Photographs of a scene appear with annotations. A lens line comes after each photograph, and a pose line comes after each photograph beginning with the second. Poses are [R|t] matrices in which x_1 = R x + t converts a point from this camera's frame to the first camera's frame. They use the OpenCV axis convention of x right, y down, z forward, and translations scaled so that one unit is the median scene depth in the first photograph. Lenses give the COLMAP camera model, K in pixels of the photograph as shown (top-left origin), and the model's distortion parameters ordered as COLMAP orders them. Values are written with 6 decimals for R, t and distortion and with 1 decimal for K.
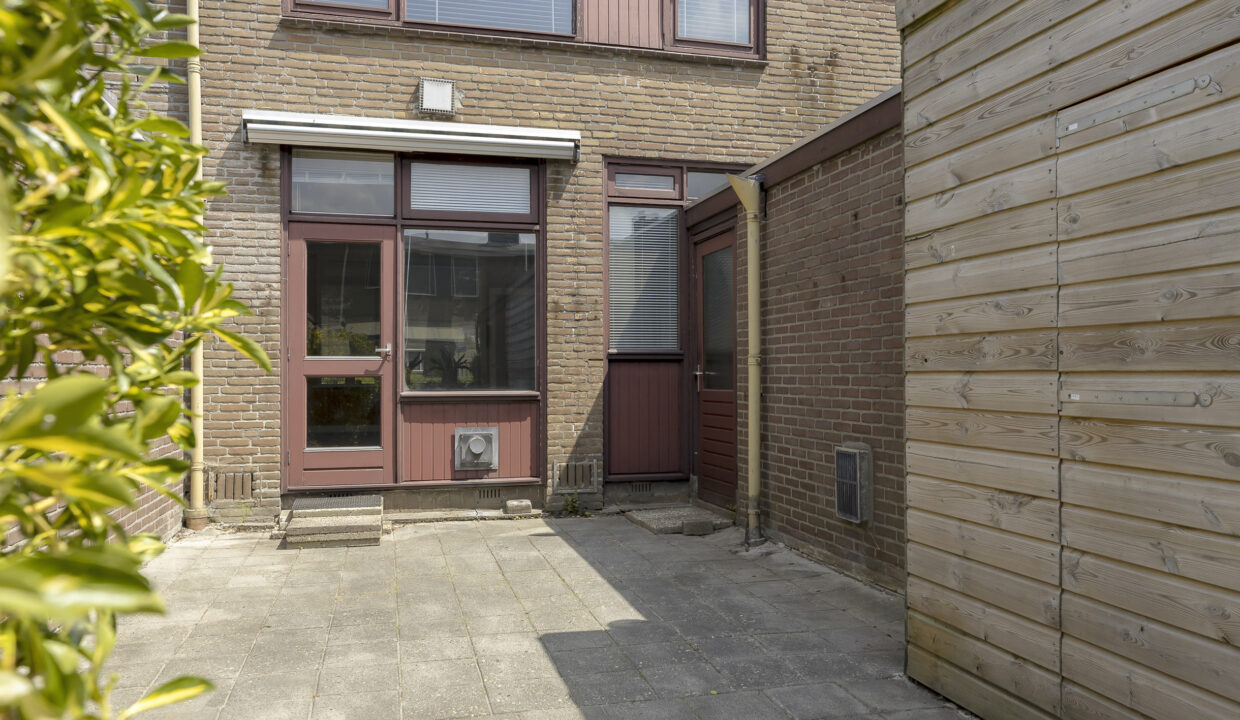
lens RADIAL K [[895.8, 0, 688.0], [0, 895.8, 359.9], [0, 0, 1]] dist [0.006435, 0.002558]
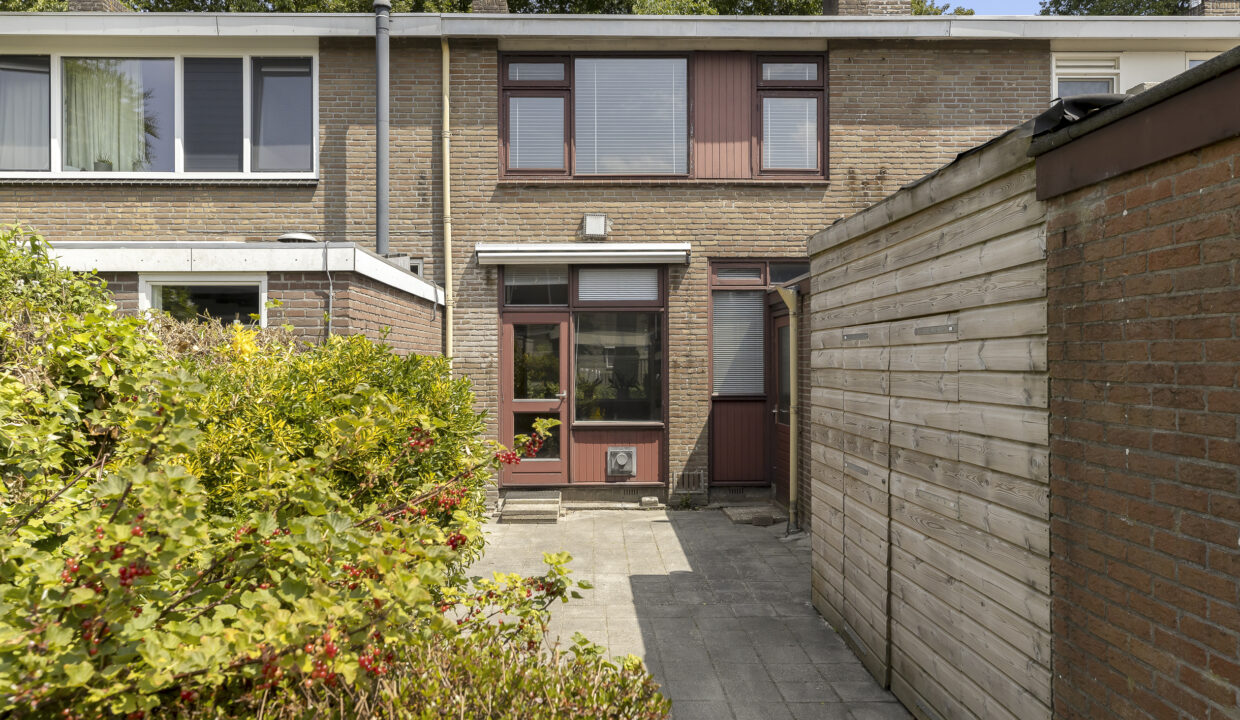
lens RADIAL K [[895.8, 0, 688.0], [0, 895.8, 359.9], [0, 0, 1]] dist [0.006435, 0.002558]
pose [[0.976469, 0.001237, -0.215656, 0.186550], [0.000807, 0.999956, 0.009389, -0.080840], [0.215658, -0.009342, 0.976424, -0.410580]]
